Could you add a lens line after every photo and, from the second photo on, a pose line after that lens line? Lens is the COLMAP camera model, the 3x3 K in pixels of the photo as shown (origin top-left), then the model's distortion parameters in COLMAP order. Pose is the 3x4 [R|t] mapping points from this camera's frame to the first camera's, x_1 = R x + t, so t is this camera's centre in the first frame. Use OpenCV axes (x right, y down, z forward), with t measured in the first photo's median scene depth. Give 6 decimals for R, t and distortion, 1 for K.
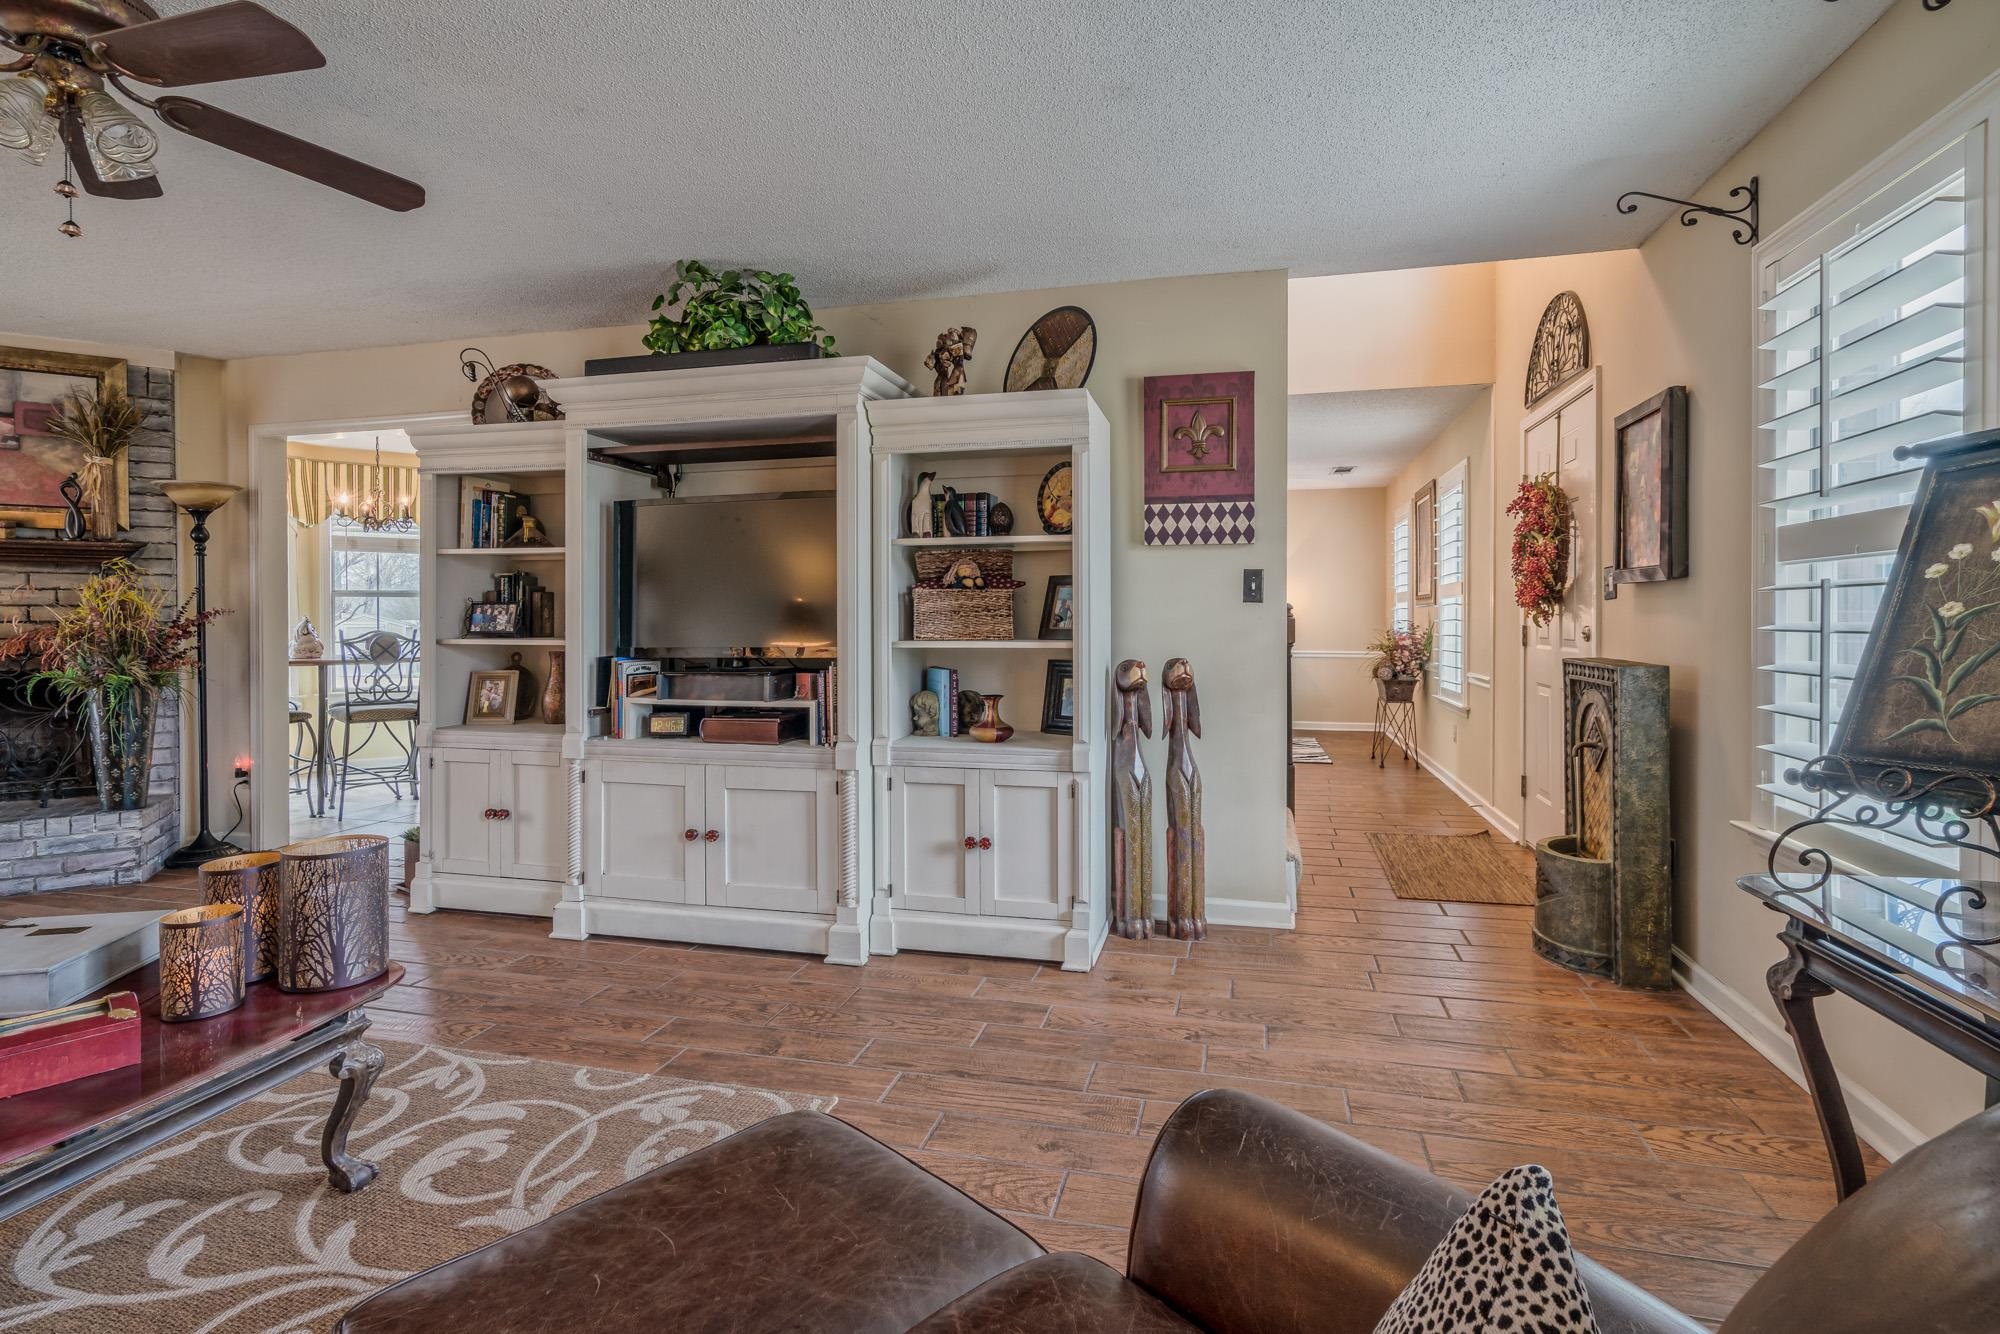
lens RADIAL K [[935.2, 0, 1042.4], [0, 935.2, 623.4], [0, 0, 1]] dist [-0.012553, 0.003628]
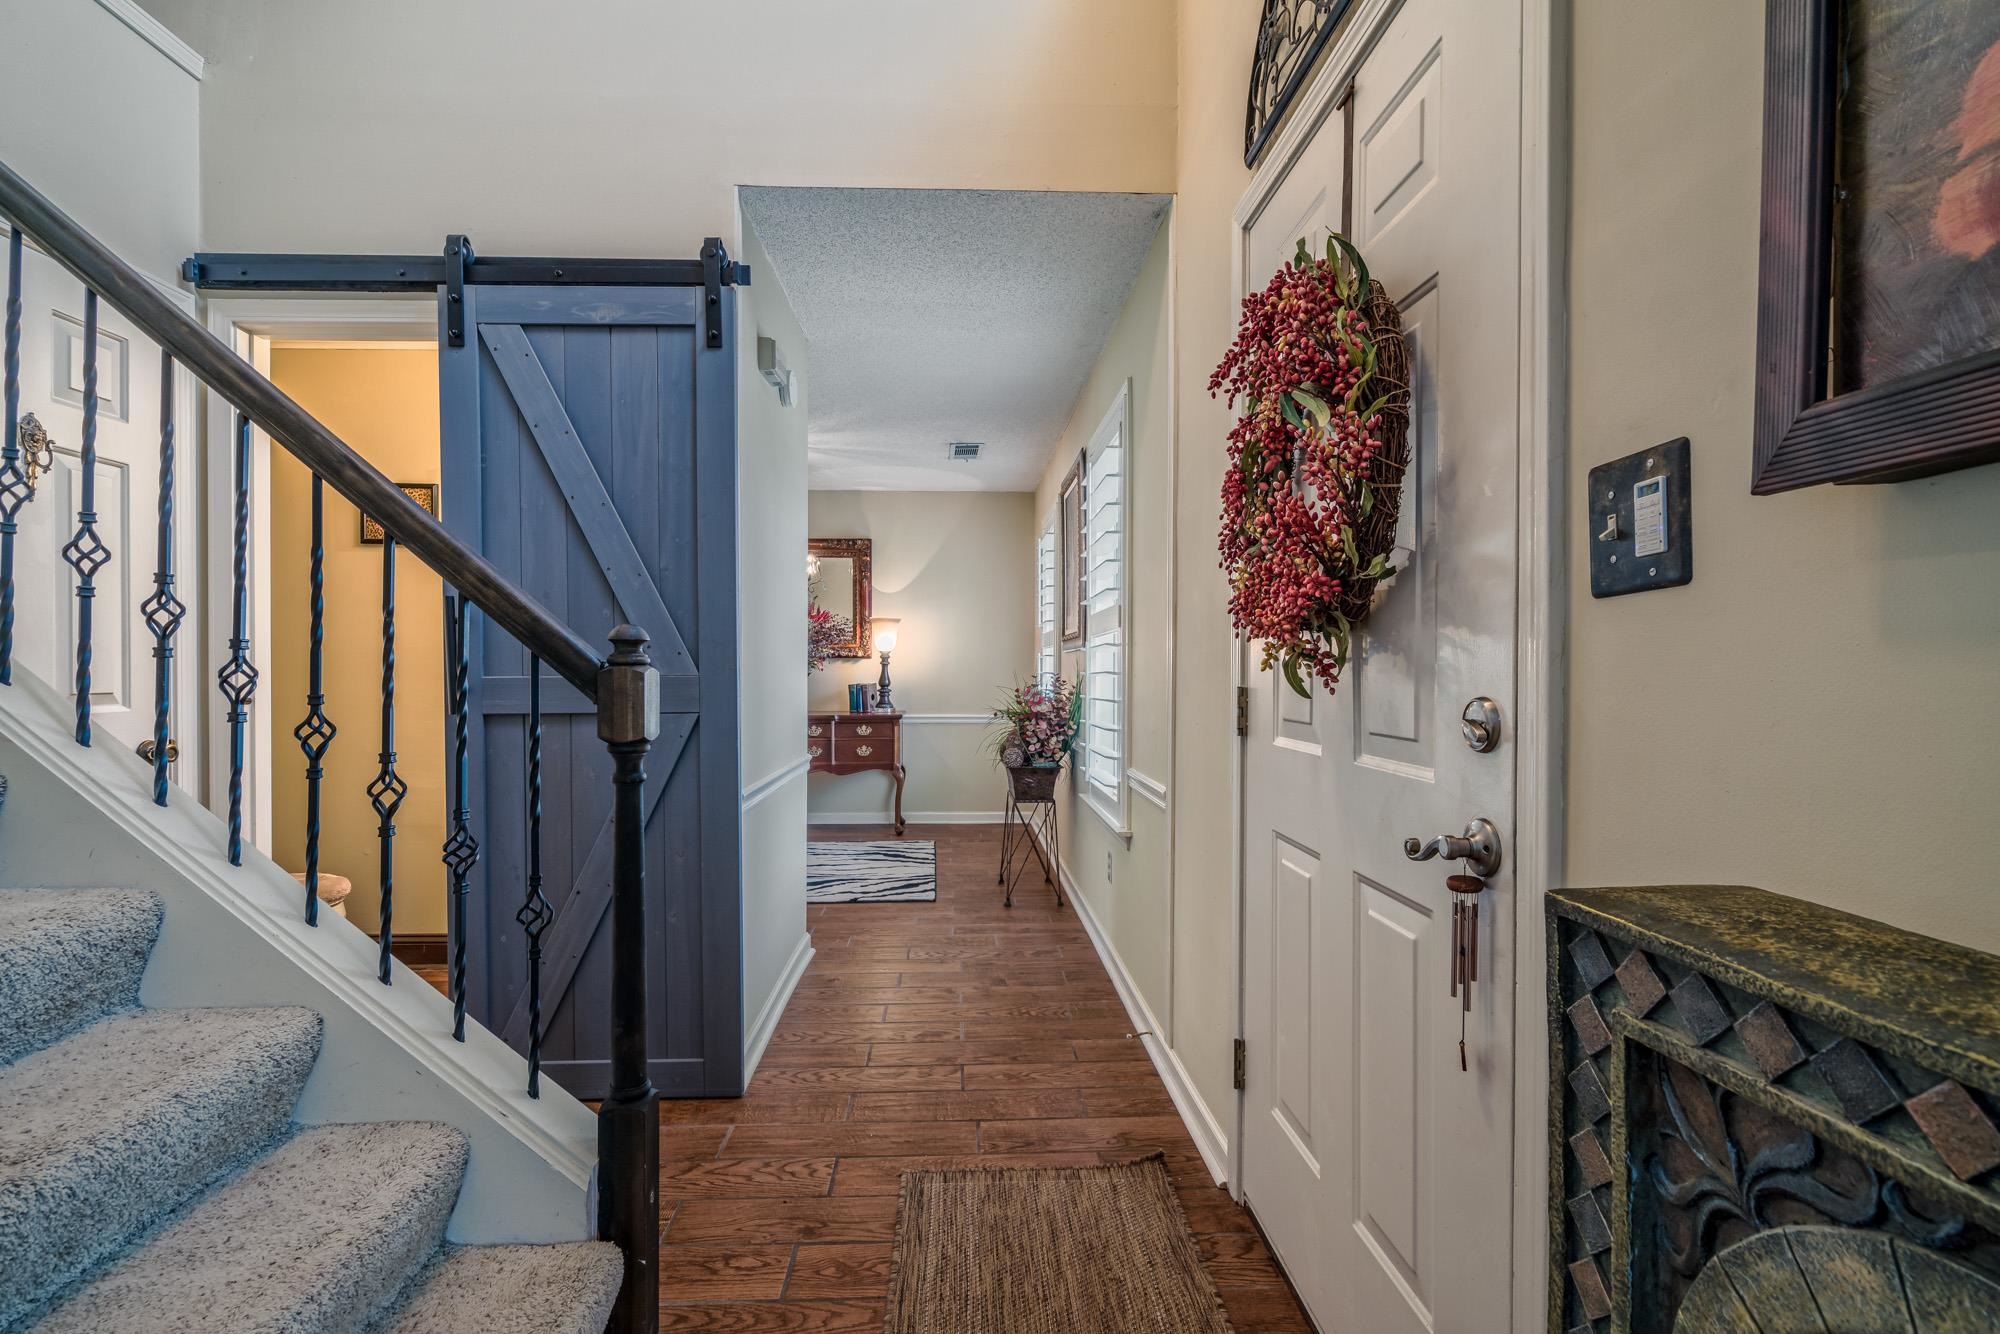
lens RADIAL K [[935.2, 0, 1009.3], [0, 935.2, 672.4], [0, 0, 1]] dist [-0.012553, 0.003628]
pose [[0.959963, 0.003035, 0.280112, 0.335735], [-0.002450, 0.999994, -0.002438, -0.003590], [-0.280118, 0.001655, 0.959964, 0.704132]]
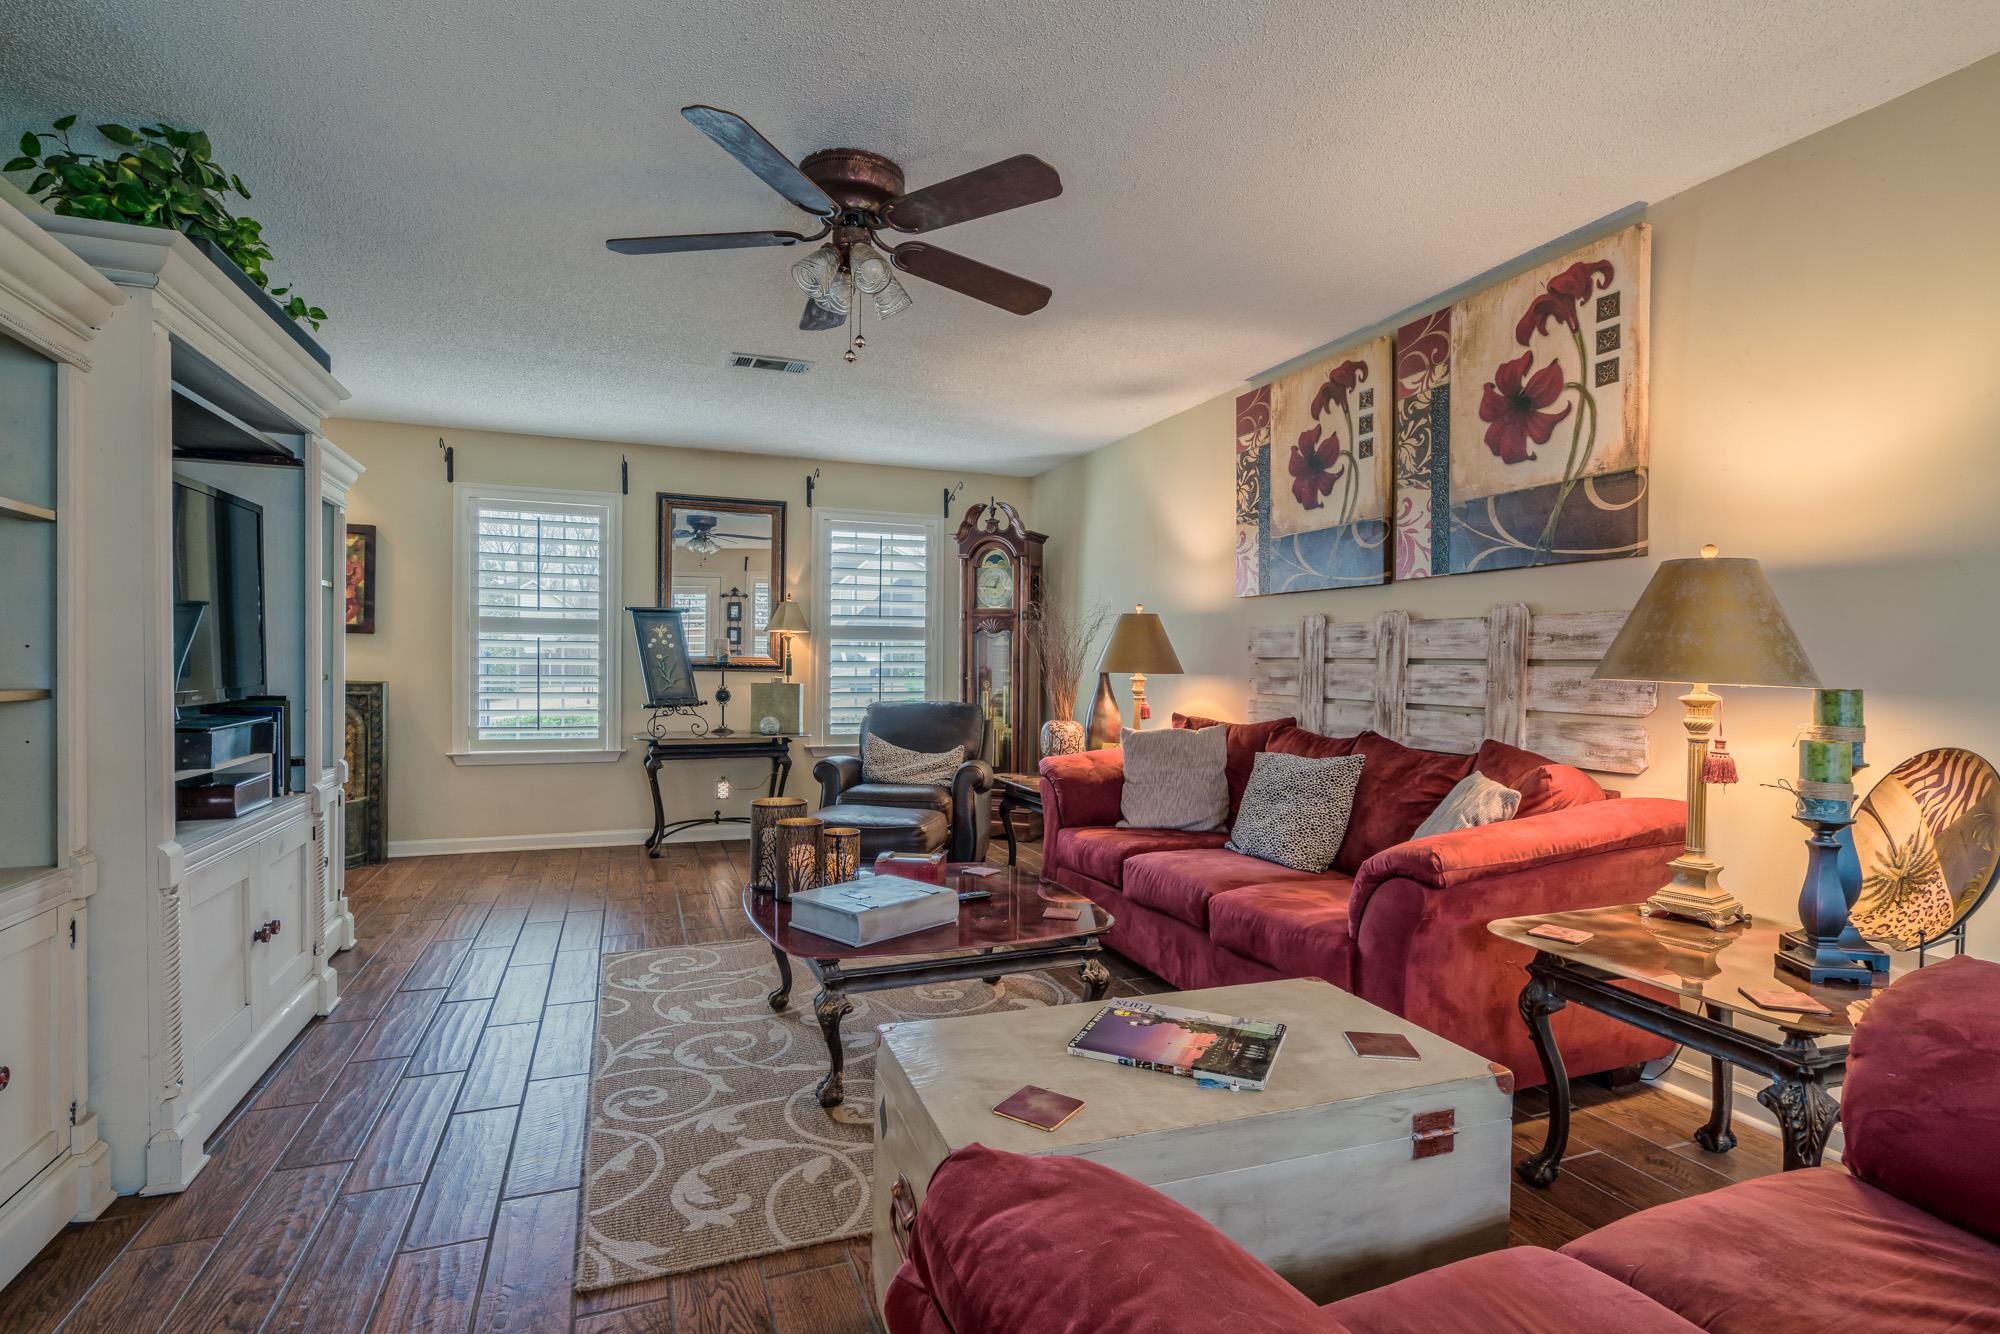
lens RADIAL K [[935.2, 0, 1004.7], [0, 935.2, 696.6], [0, 0, 1]] dist [-0.012553, 0.003628]
pose [[-0.571204, -0.034646, 0.820076, -1.047888], [-0.006113, 0.999261, 0.037958, -0.001802], [-0.820785, 0.016668, -0.570994, 0.729432]]
